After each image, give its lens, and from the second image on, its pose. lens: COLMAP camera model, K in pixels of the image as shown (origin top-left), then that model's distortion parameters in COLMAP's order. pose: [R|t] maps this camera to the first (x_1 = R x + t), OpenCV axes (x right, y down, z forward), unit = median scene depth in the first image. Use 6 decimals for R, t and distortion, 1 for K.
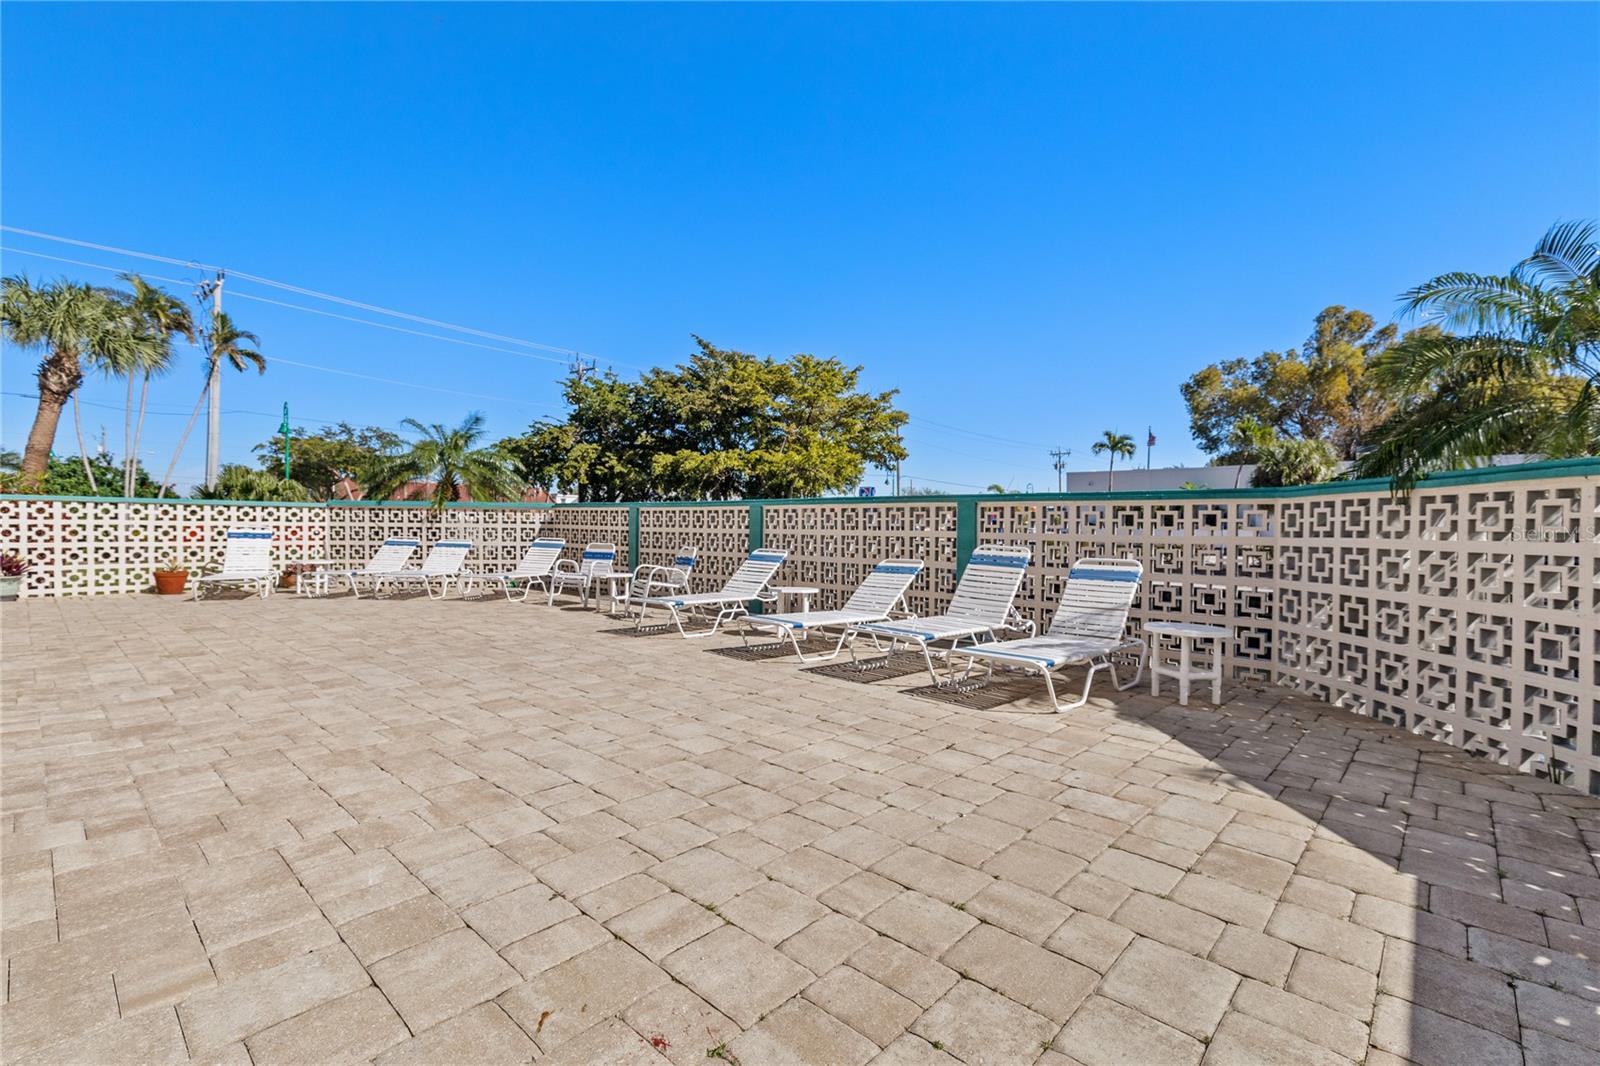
lens RADIAL K [[709.9, 0, 807.6], [0, 709.9, 528.0], [0, 0, 1]] dist [0.000262, -0.000134]
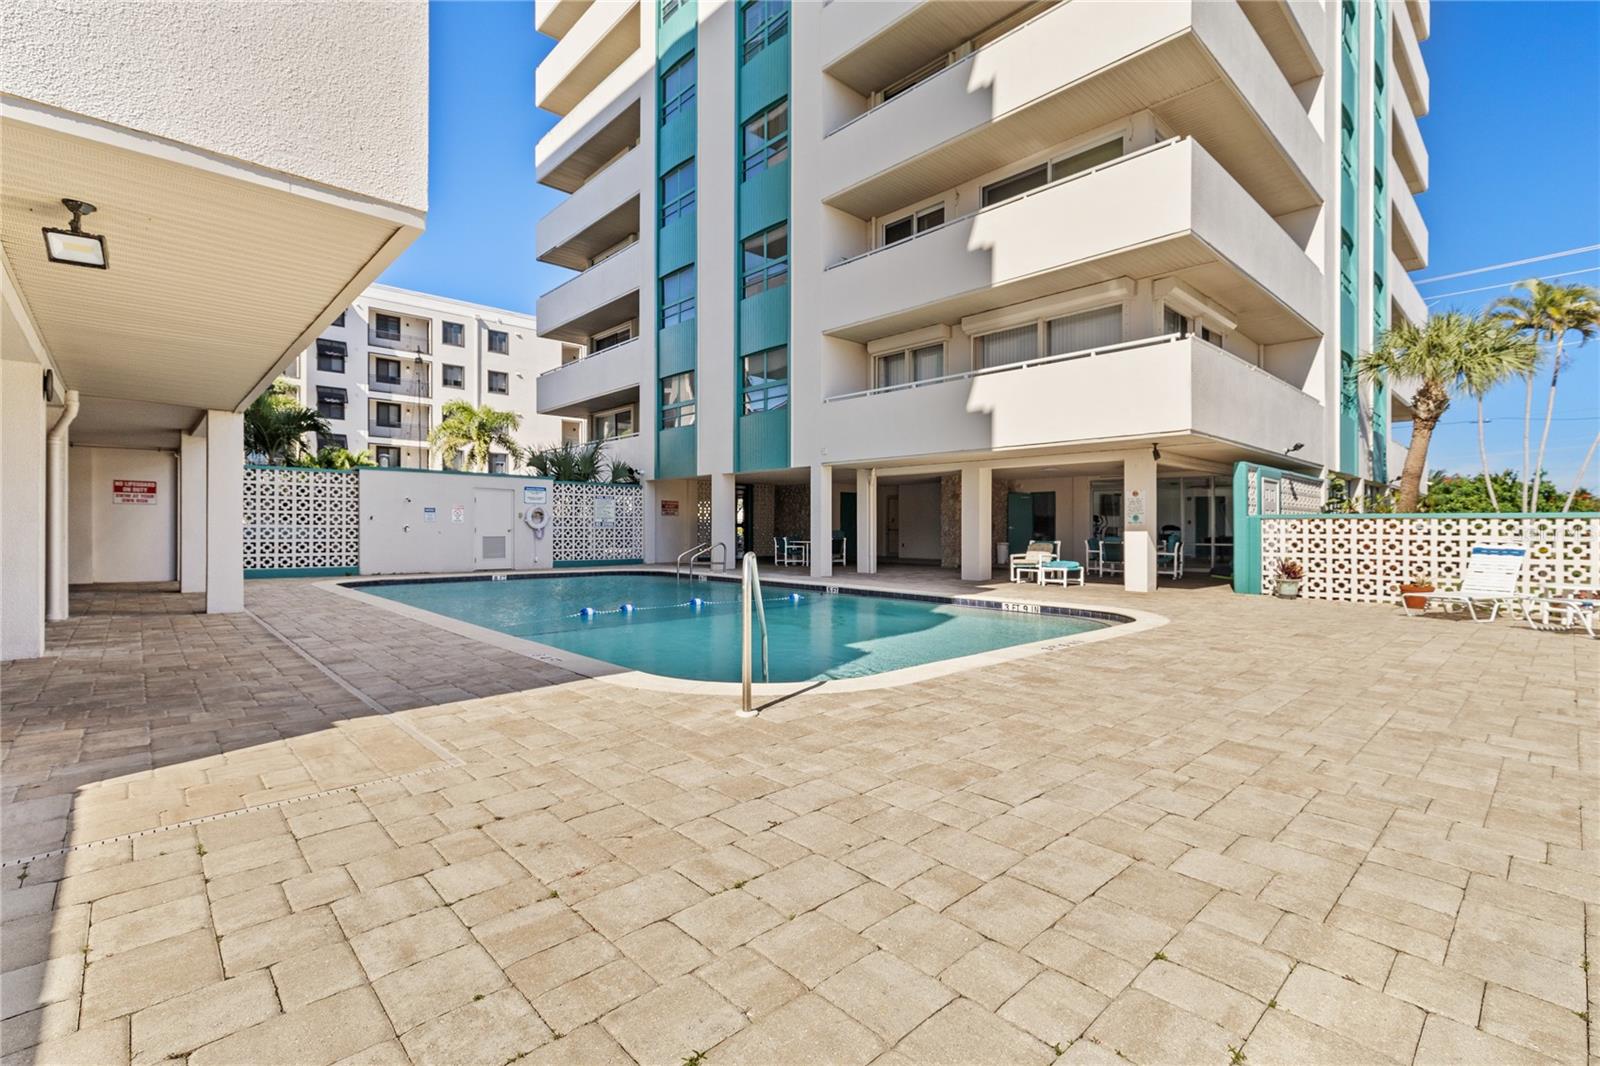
lens RADIAL K [[709.9, 0, 807.6], [0, 709.9, 528.0], [0, 0, 1]] dist [0.000262, -0.000134]
pose [[-0.075627, -0.012863, -0.997053, 0.477339], [-0.011527, 0.999861, -0.012025, 0.004863], [0.997070, 0.010584, -0.075765, 0.606833]]
